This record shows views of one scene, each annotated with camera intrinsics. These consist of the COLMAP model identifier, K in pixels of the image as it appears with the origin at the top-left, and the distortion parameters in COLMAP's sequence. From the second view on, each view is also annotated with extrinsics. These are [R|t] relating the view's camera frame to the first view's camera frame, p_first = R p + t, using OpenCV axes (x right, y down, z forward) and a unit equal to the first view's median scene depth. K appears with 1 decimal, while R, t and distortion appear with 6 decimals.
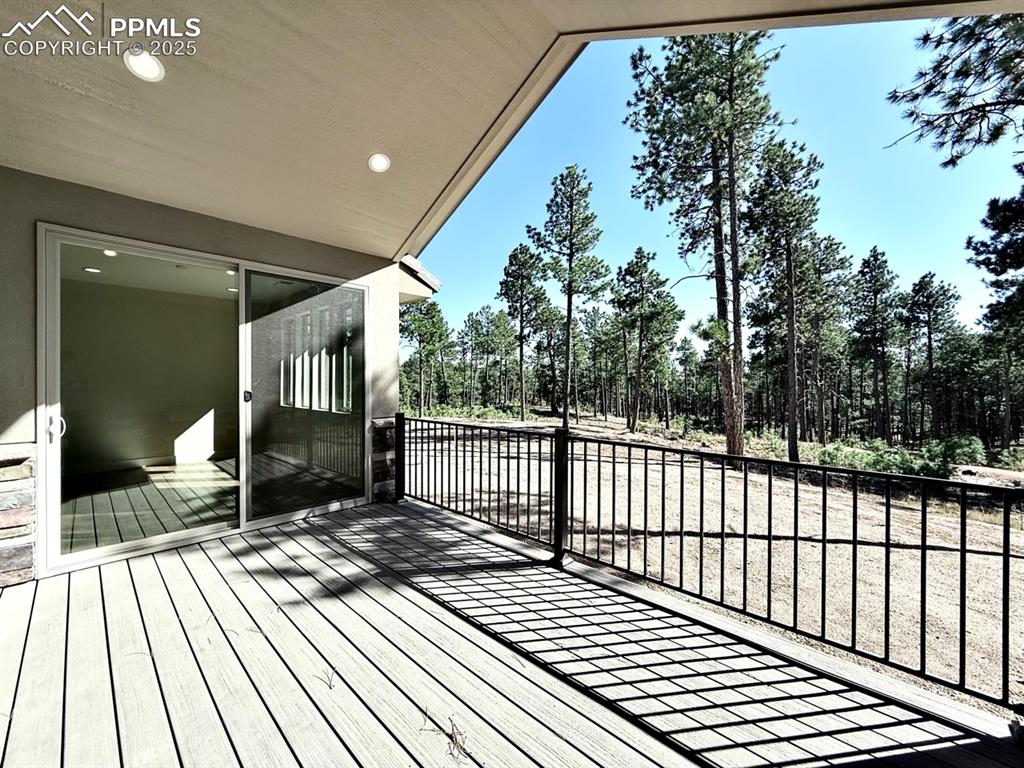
lens RADIAL K [[409.9, 0, 509.7], [0, 409.9, 382.6], [0, 0, 1]] dist [-0.000002, 0.000476]
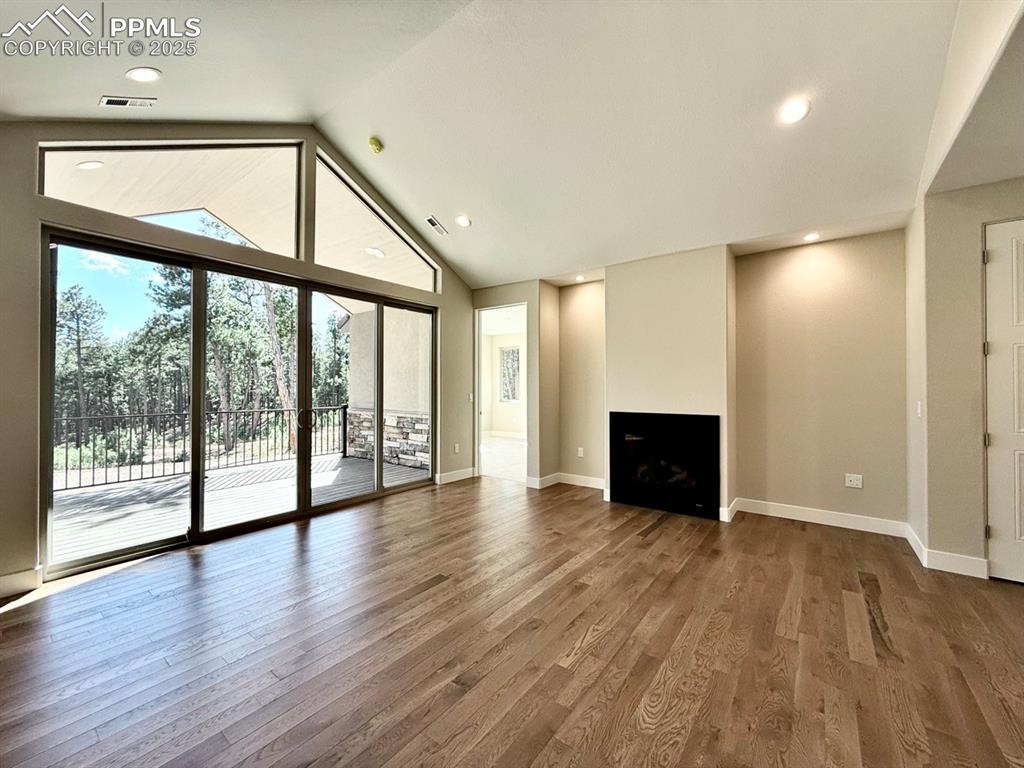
lens RADIAL K [[409.9, 0, 509.7], [0, 409.9, 382.6], [0, 0, 1]] dist [-0.000002, 0.000476]
pose [[-0.108636, 0.002719, 0.994078, -0.439935], [0.003454, 0.999991, -0.002358, -0.001118], [-0.994076, 0.003178, -0.108645, -0.054571]]
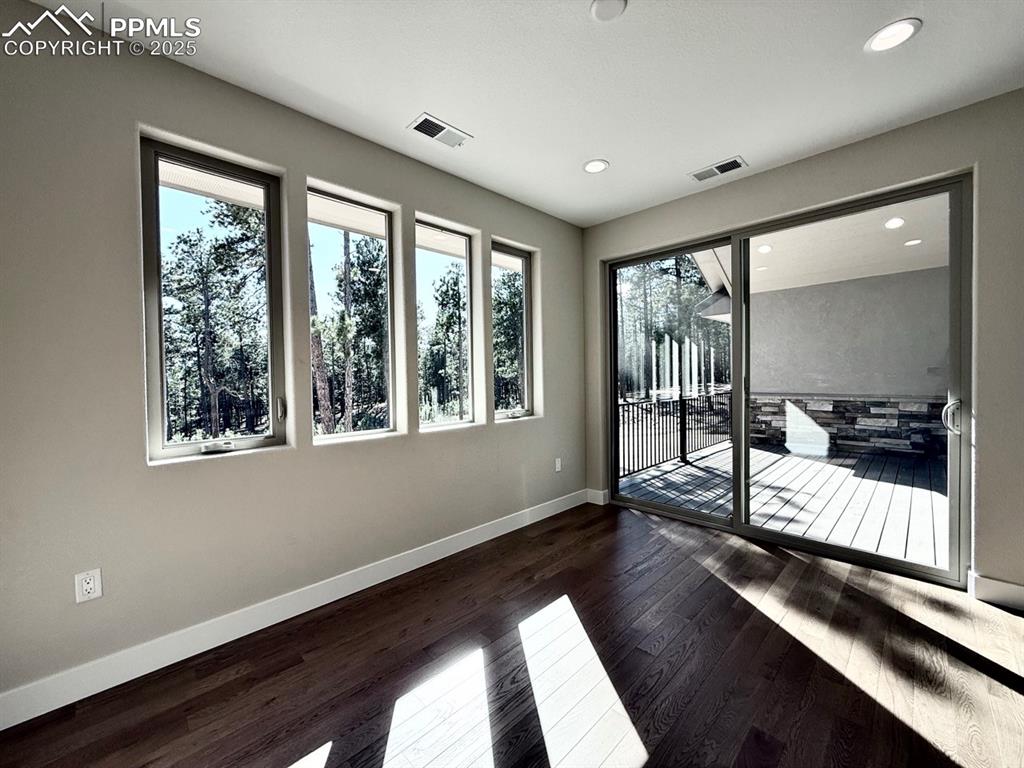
lens RADIAL K [[409.9, 0, 509.7], [0, 409.9, 382.6], [0, 0, 1]] dist [-0.000002, 0.000476]
pose [[0.034769, -0.021839, 0.999157, -0.412681], [0.020790, 0.999561, 0.021125, 0.000276], [-0.999179, 0.020038, 0.035208, 0.391743]]
